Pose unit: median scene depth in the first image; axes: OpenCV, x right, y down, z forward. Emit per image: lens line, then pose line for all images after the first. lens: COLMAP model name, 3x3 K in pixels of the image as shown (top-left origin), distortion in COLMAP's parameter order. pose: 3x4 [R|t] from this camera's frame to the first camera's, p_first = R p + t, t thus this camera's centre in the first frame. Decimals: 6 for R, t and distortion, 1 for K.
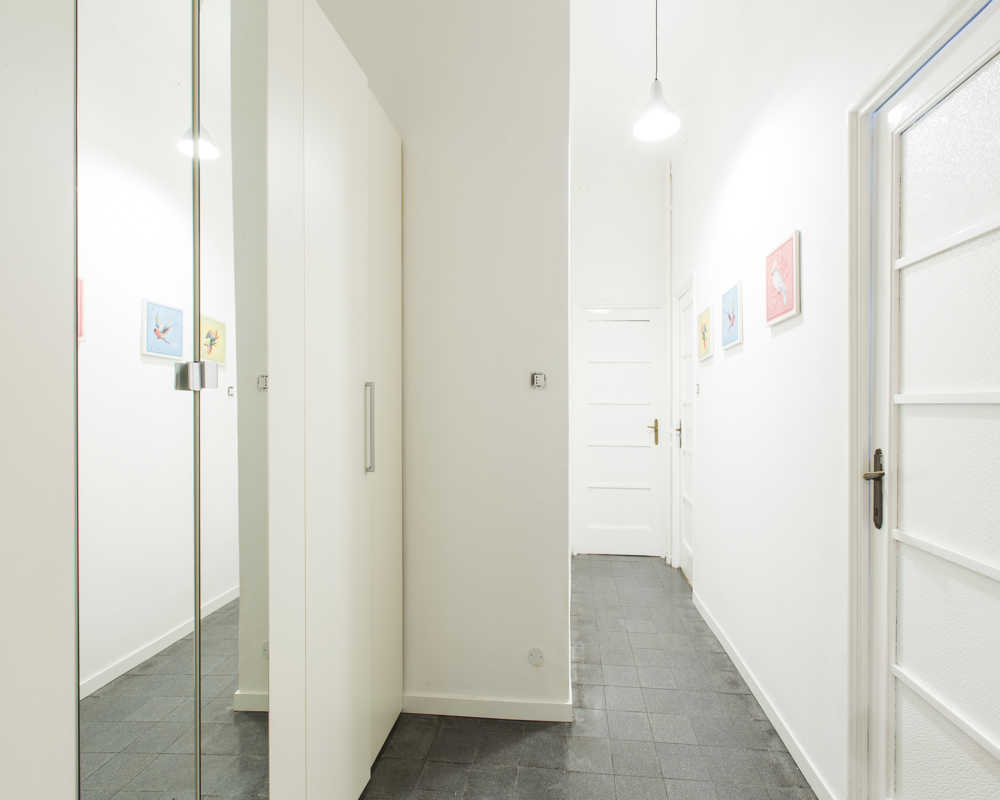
lens RADIAL K [[462.3, 0, 503.6], [0, 462.3, 393.8], [0, 0, 1]] dist [0.000830, 0.000123]
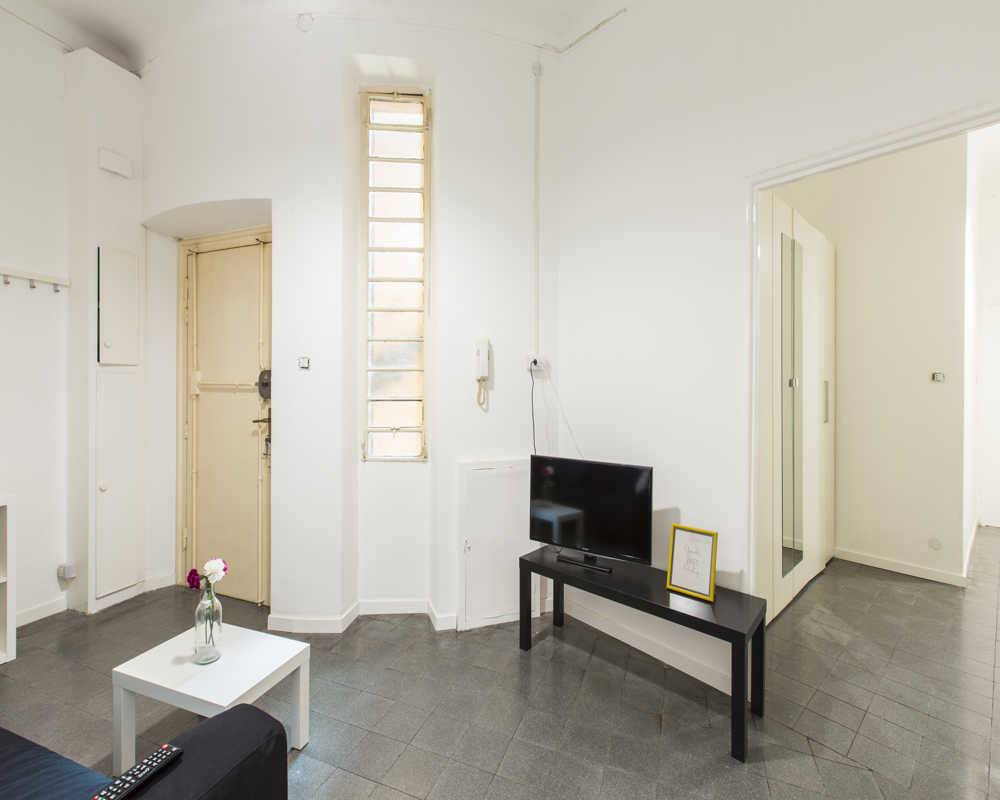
lens RADIAL K [[445.5, 0, 500.0], [0, 445.5, 400.0], [0, 0, 1]] dist [-0.000033, -0.000166]
pose [[0.765905, -0.002380, -0.642949, -0.105908], [0.028945, 0.999107, 0.030782, -0.034773], [0.642302, -0.042187, 0.765290, -1.330698]]
